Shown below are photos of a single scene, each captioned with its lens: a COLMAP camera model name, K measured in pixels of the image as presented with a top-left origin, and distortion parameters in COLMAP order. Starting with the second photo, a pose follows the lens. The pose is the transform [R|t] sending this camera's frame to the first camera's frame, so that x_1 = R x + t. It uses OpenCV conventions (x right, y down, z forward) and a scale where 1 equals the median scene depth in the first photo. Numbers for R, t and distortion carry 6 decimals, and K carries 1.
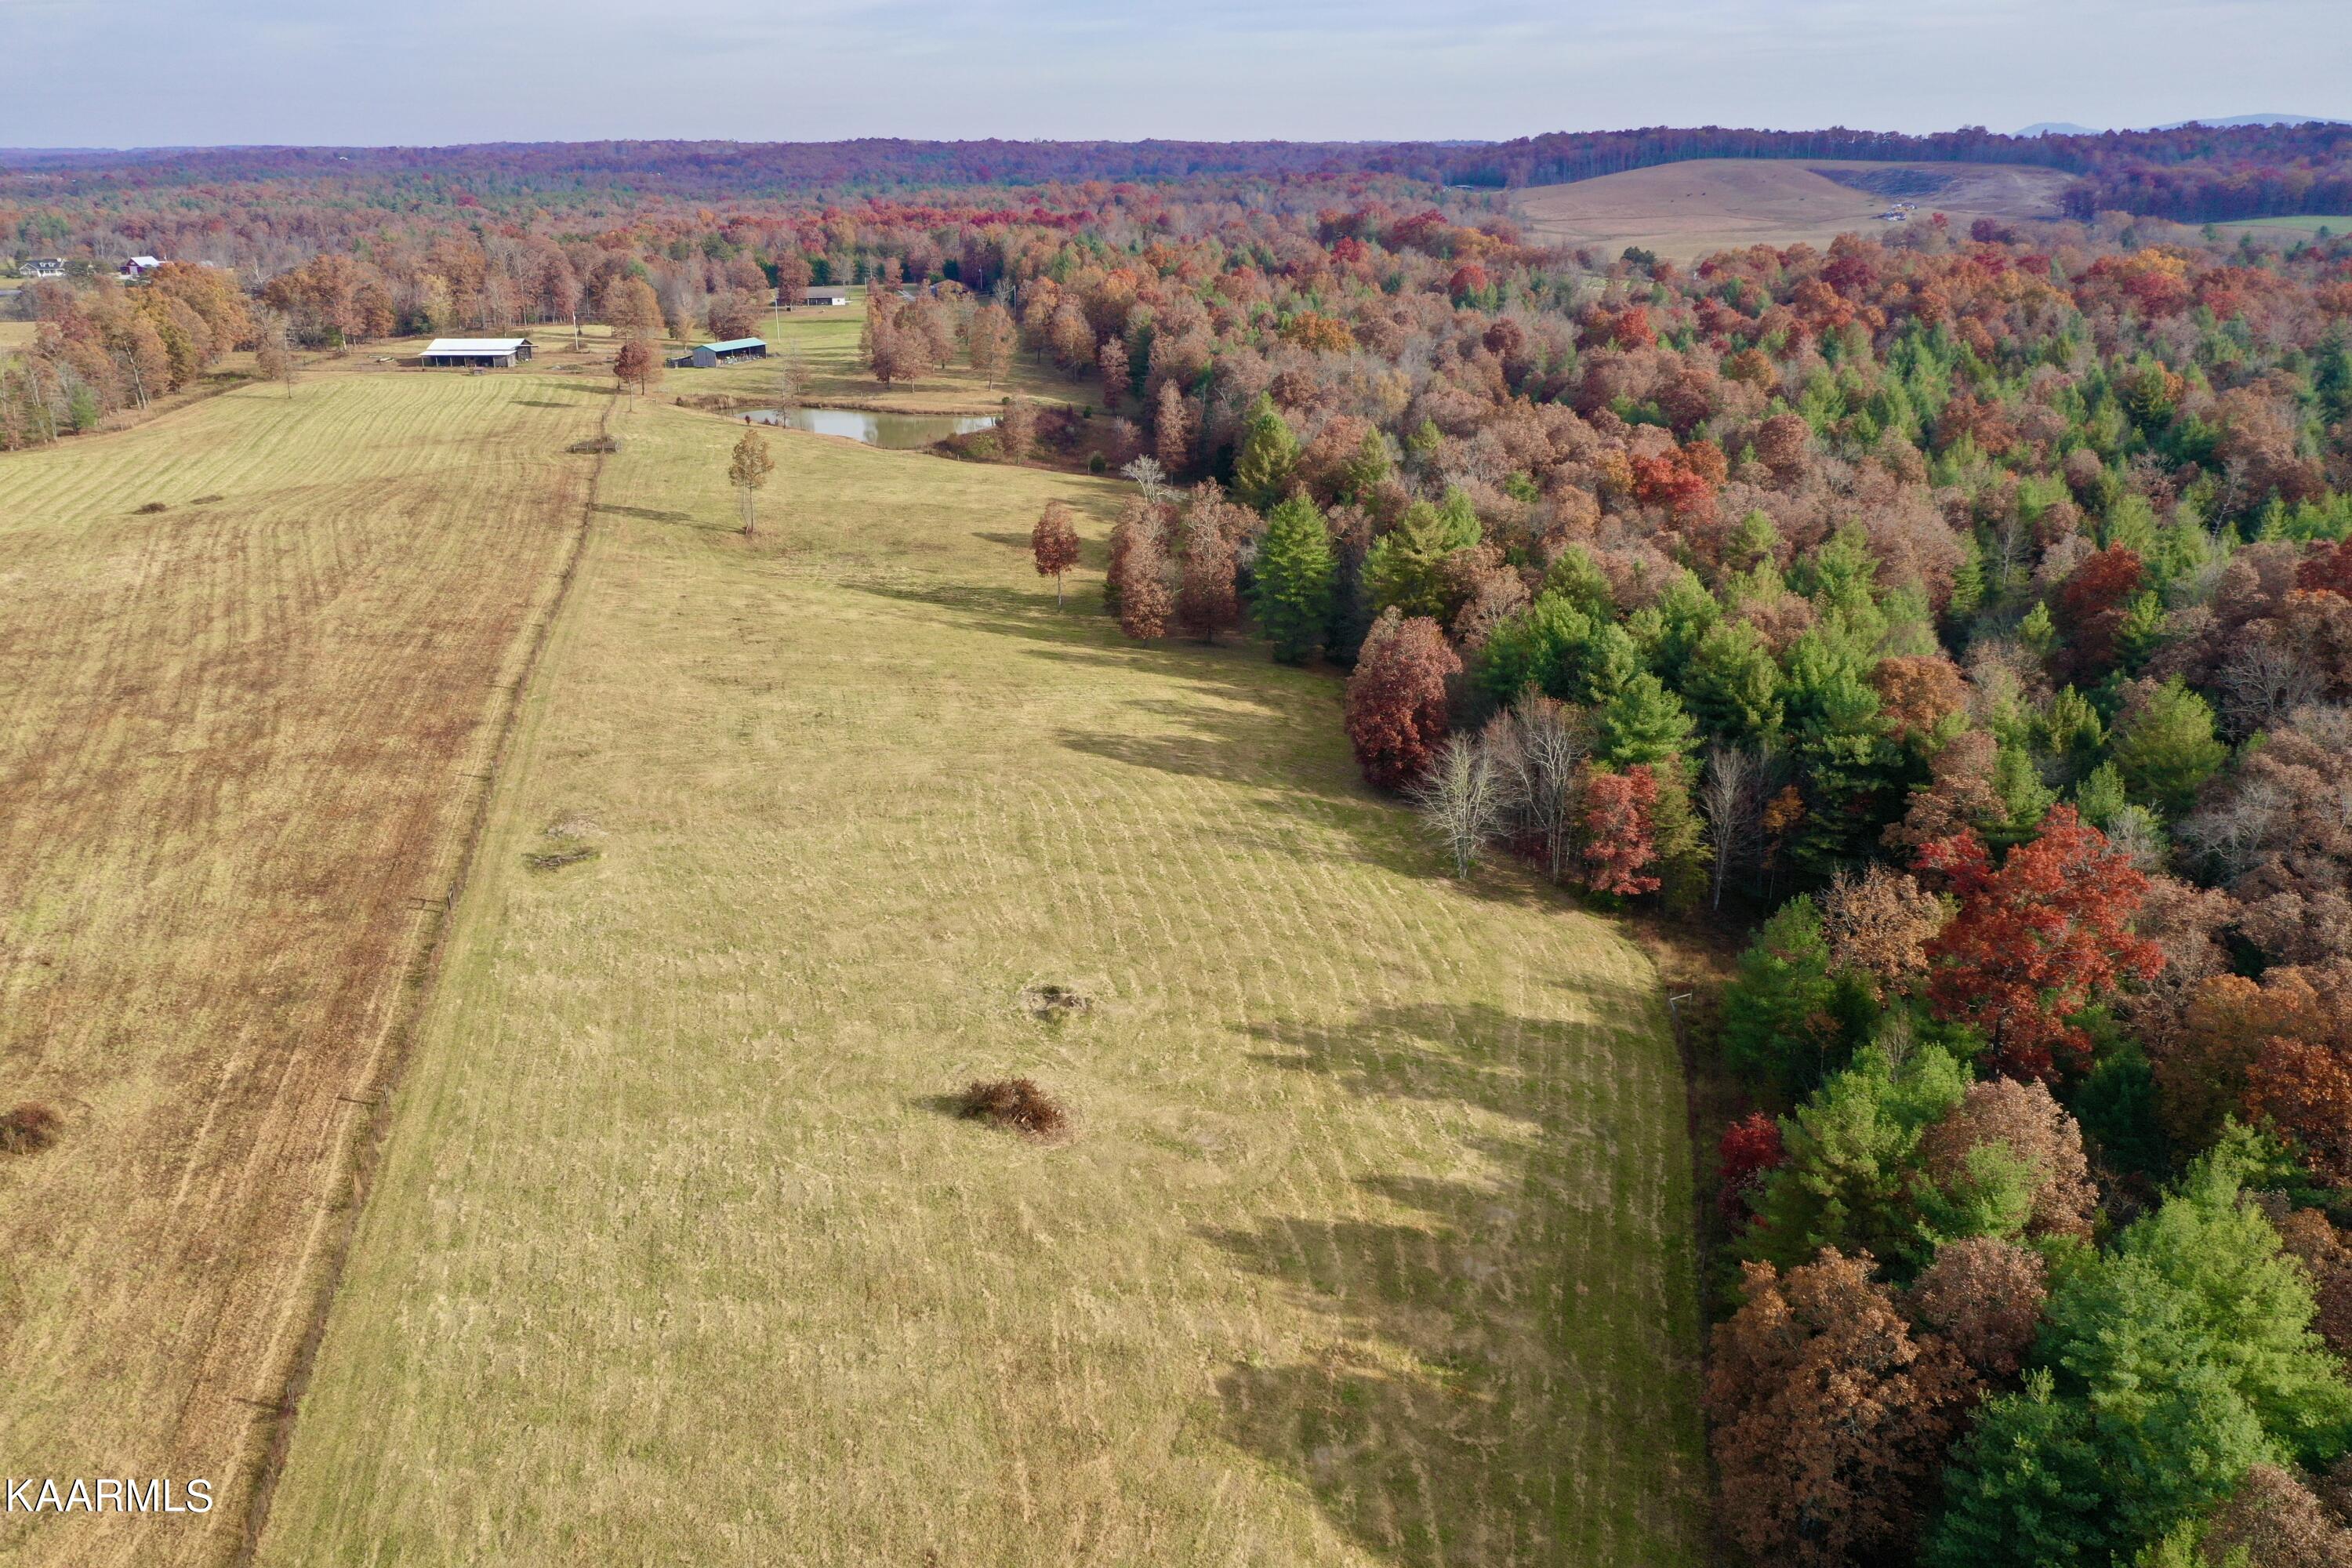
lens RADIAL K [[1845.5, 0, 1179.3], [0, 1845.5, 777.0], [0, 0, 1]] dist [0.007993, 0.008694]
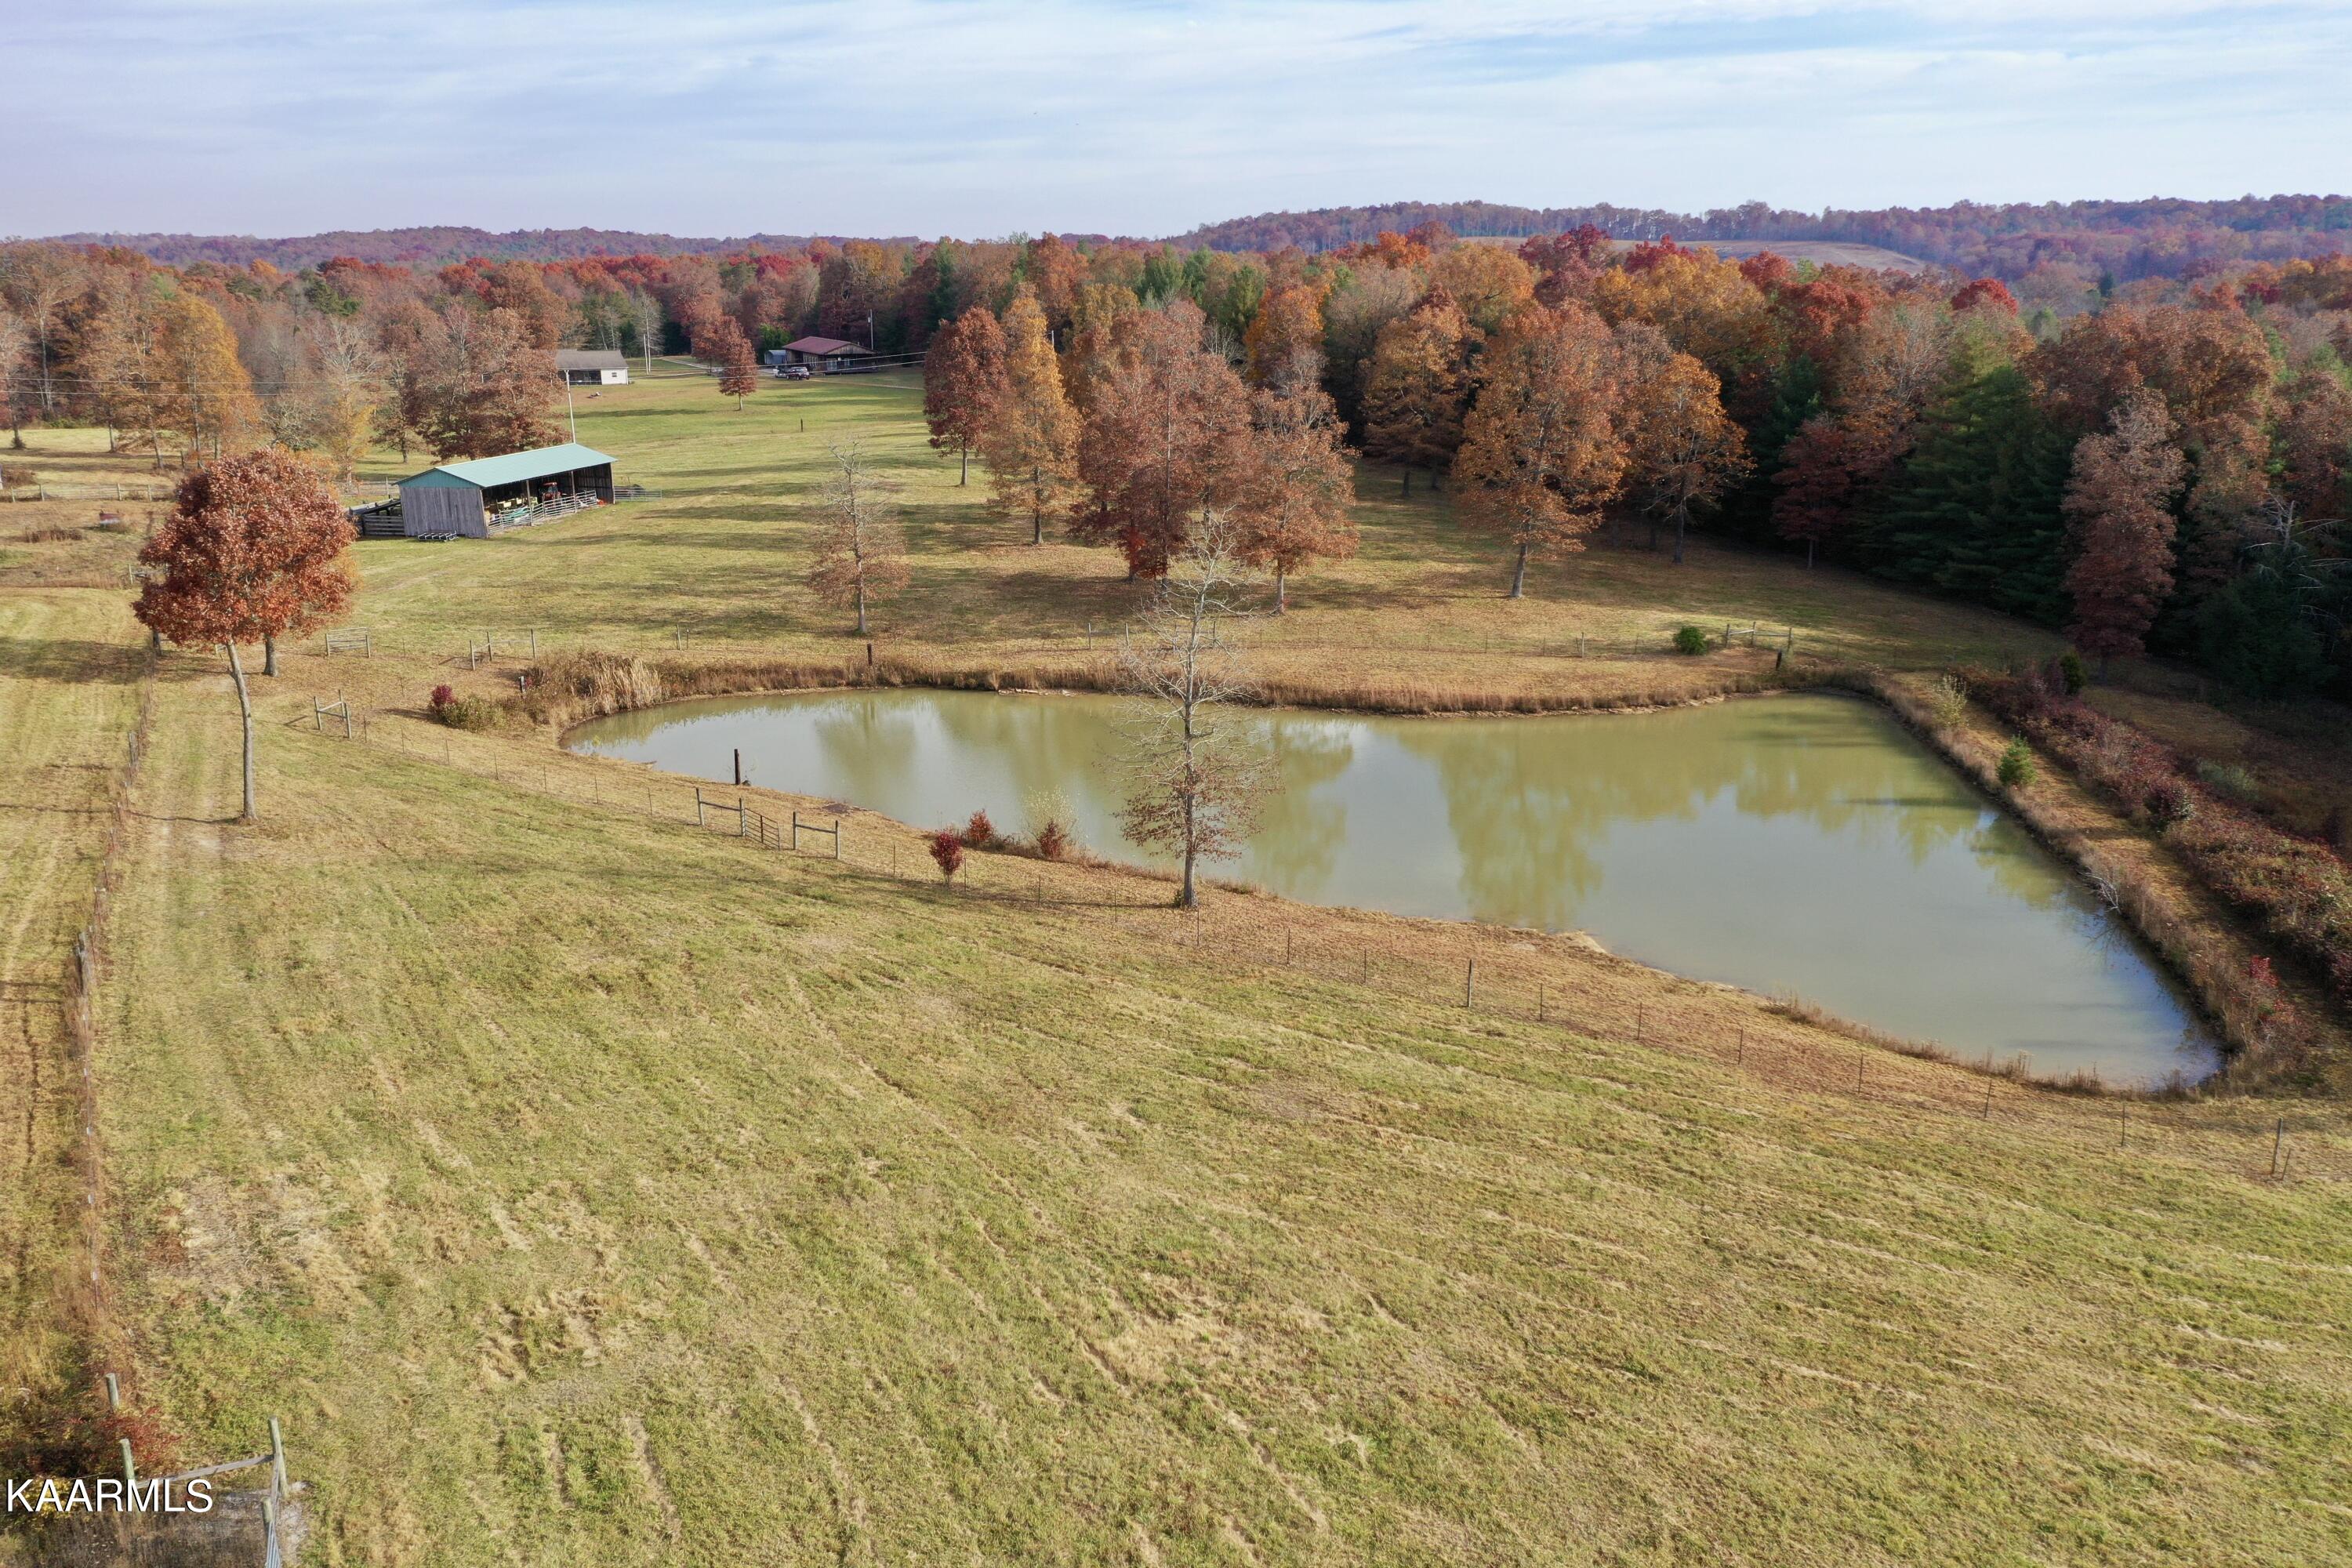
lens RADIAL K [[1845.5, 0, 1179.3], [0, 1845.5, 777.0], [0, 0, 1]] dist [0.007993, 0.008694]
pose [[0.973810, -0.059246, 0.219509, -0.485236], [0.071924, 0.996145, -0.050219, -0.367439], [-0.215687, 0.064691, 0.974317, 1.572214]]
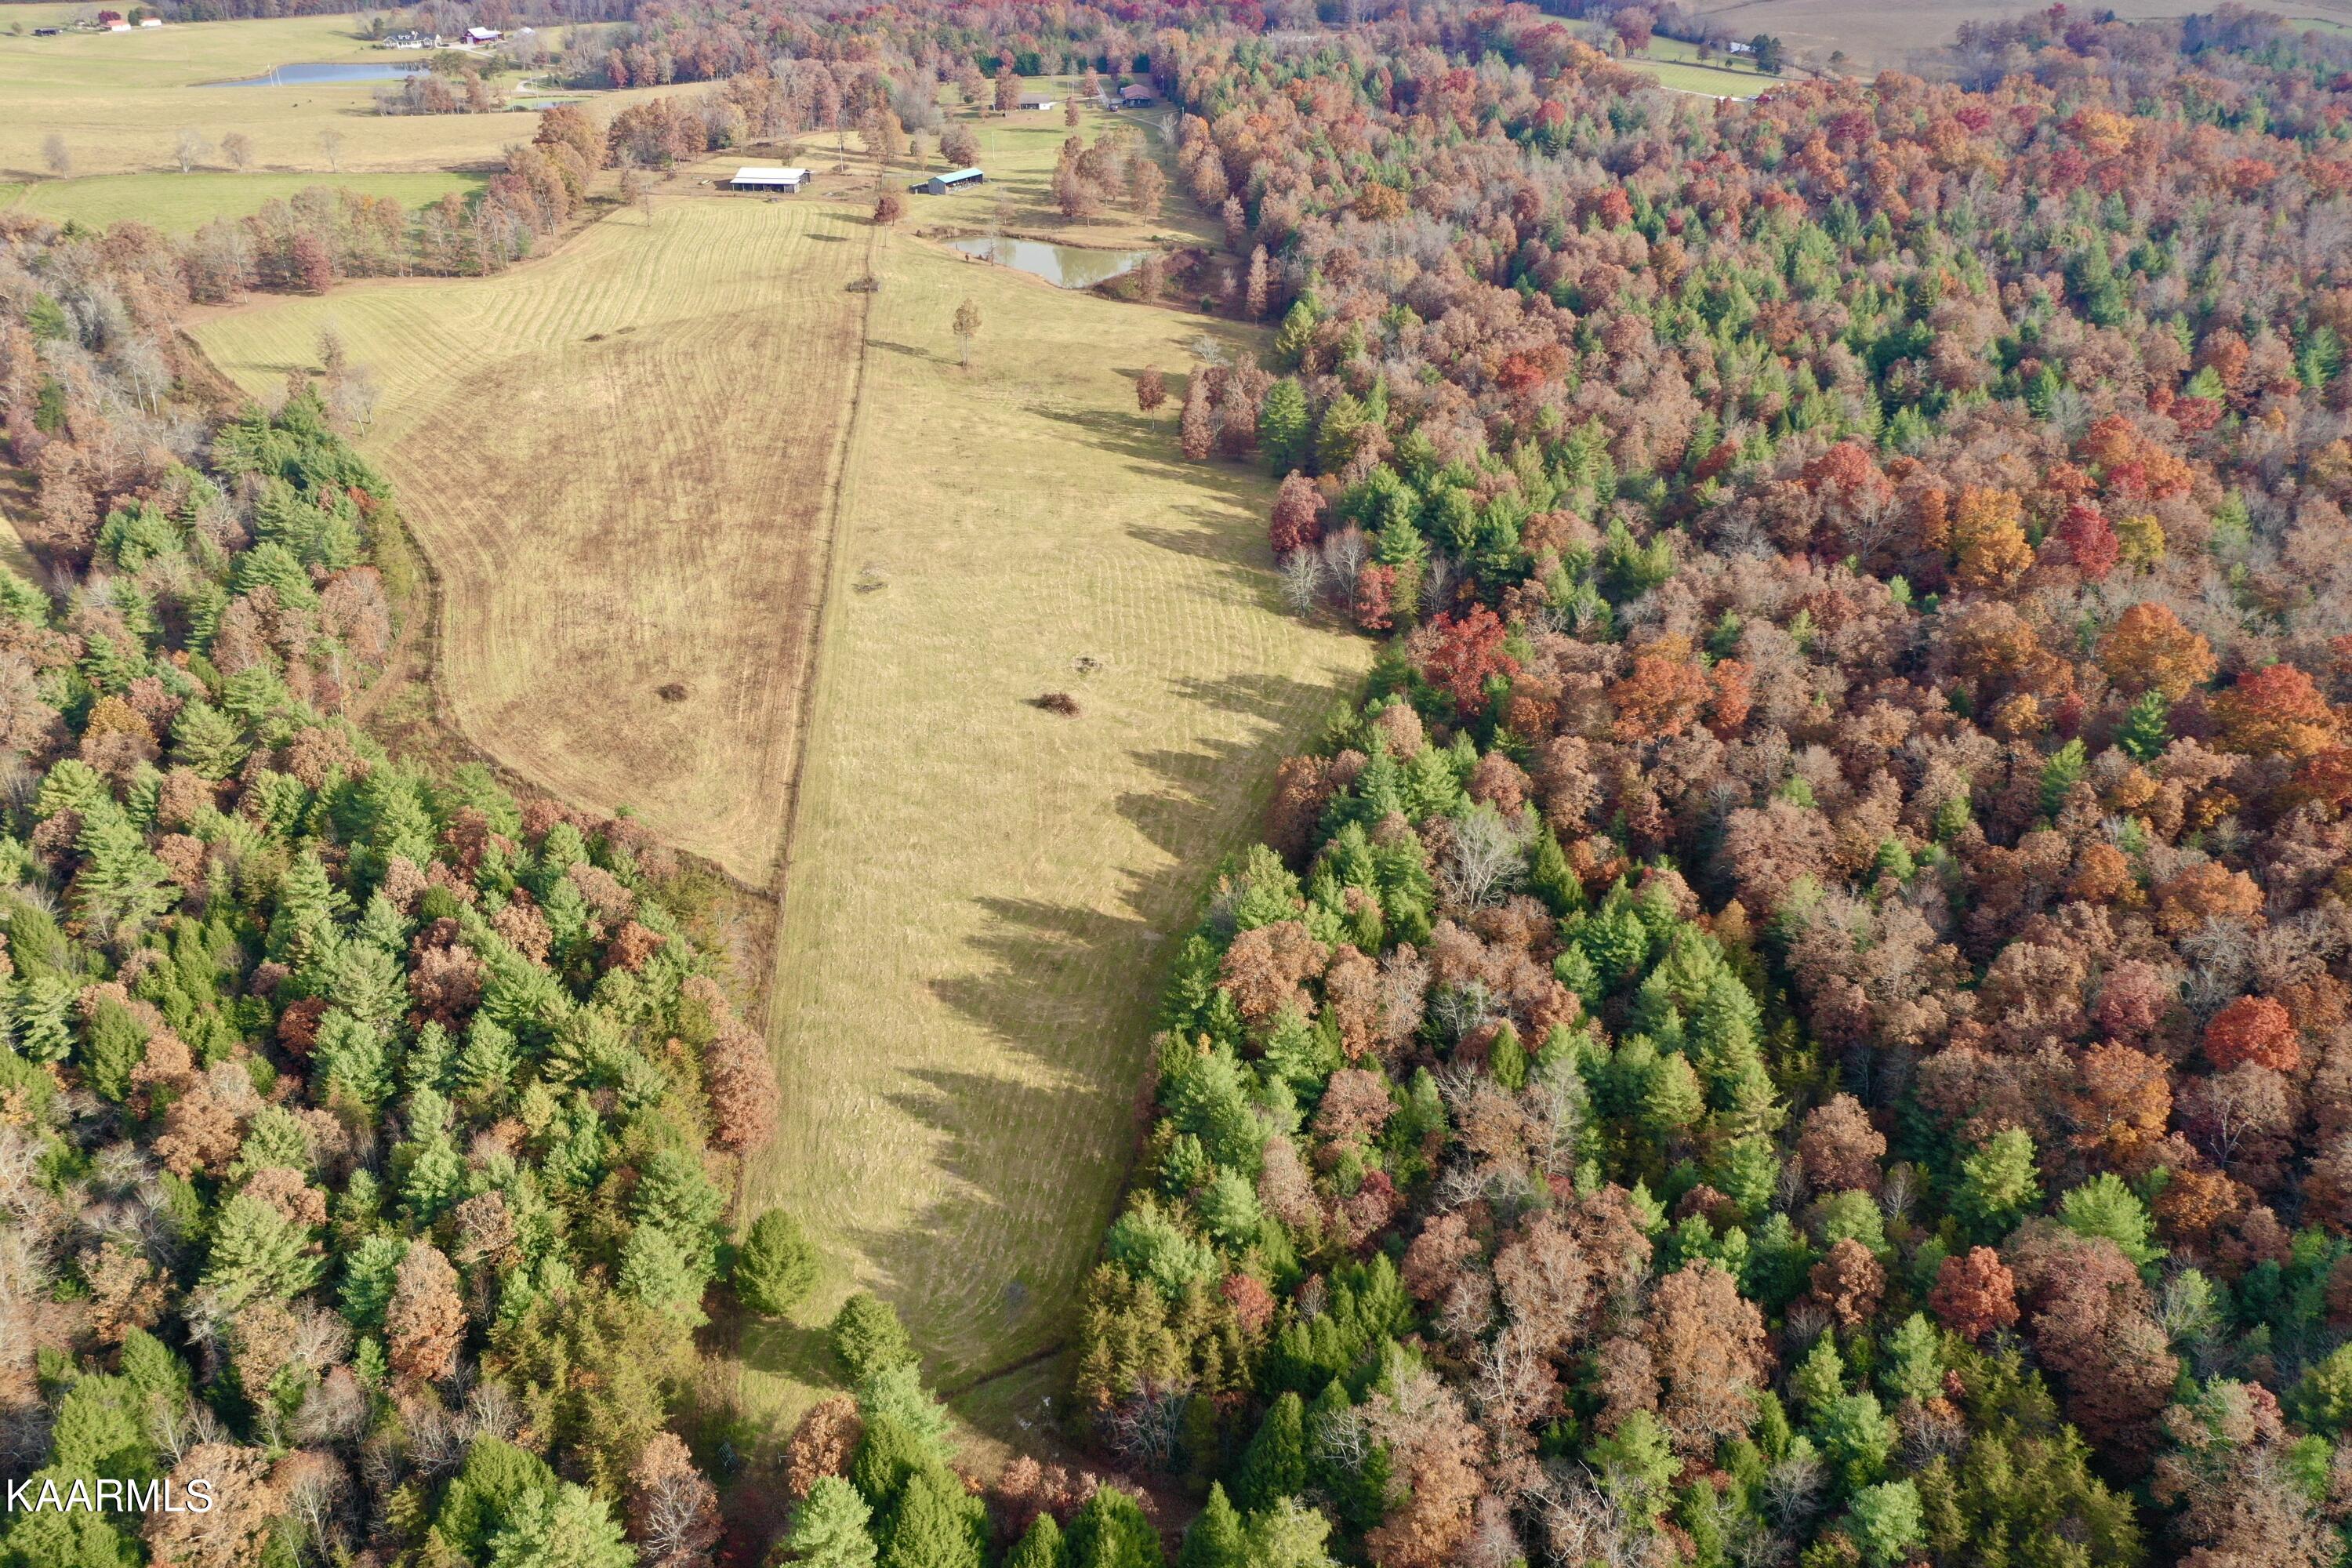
lens RADIAL K [[1845.5, 0, 1179.3], [0, 1845.5, 777.0], [0, 0, 1]] dist [0.007993, 0.008694]
pose [[0.992383, 0.056517, -0.109459, 0.197616], [-0.038094, 0.985786, 0.163628, -0.077170], [0.117151, -0.158212, 0.980431, -0.810182]]
